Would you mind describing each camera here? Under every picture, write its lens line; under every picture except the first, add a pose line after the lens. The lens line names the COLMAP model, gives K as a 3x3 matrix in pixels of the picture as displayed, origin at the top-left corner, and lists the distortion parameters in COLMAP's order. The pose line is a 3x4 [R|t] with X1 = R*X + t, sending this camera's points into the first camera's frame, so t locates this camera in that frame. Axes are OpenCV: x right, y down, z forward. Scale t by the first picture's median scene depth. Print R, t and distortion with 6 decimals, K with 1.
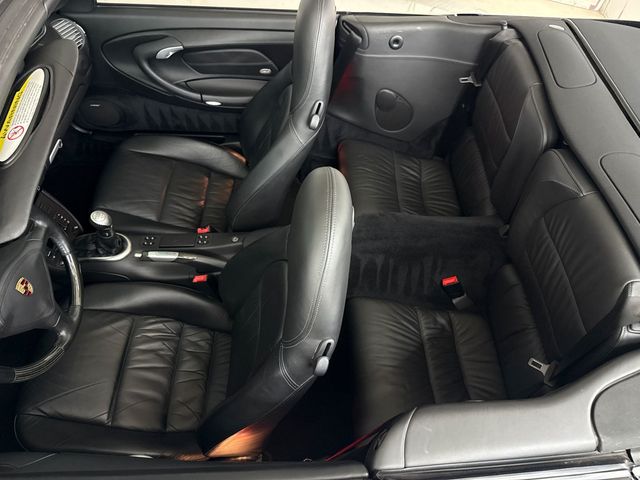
lens RADIAL K [[457.2, 0, 320.0], [0, 457.2, 240.0], [0, 0, 1]] dist [0.079372, -0.147638]
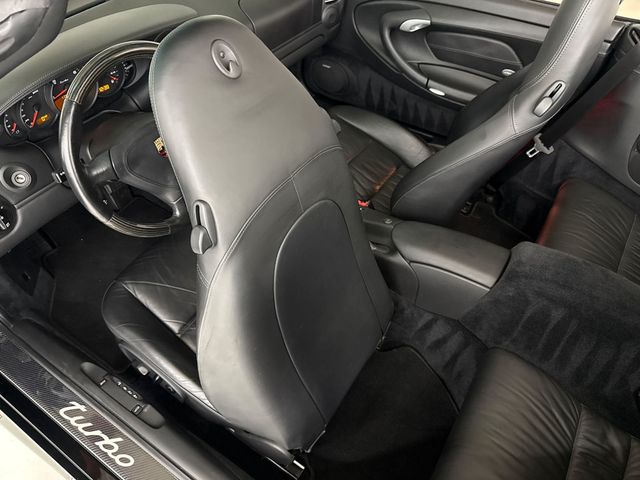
lens RADIAL K [[462.4, 0, 315.8], [0, 462.4, 241.9], [0, 0, 1]] dist [0.022384, -0.048809]
pose [[0.827801, 0.383557, -0.409426, 0.064488], [-0.433507, 0.900551, -0.032838, 0.114342], [0.356114, 0.204673, 0.911752, 0.170678]]
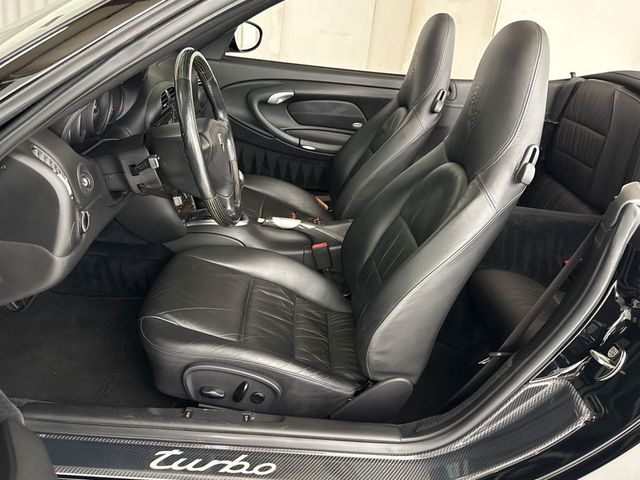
lens RADIAL K [[528.9, 0, 320.0], [0, 528.9, 240.0], [0, 0, 1]] dist [0.043940, -0.001874]
pose [[0.996964, 0.053961, 0.056137, -0.301090], [-0.020063, 0.874617, -0.484400, 0.568308], [-0.075237, 0.481803, 0.873044, 0.017651]]
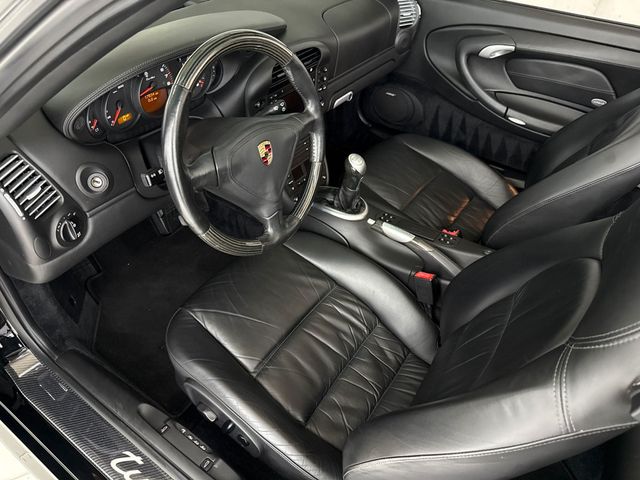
lens RADIAL K [[457.2, 0, 320.0], [0, 457.2, 240.0], [0, 0, 1]] dist [0.079372, -0.147638]
pose [[0.817477, 0.370943, -0.440606, -0.080805], [-0.464408, 0.876995, -0.123303, 0.194745], [0.340671, 0.305419, 0.889192, 0.211799]]
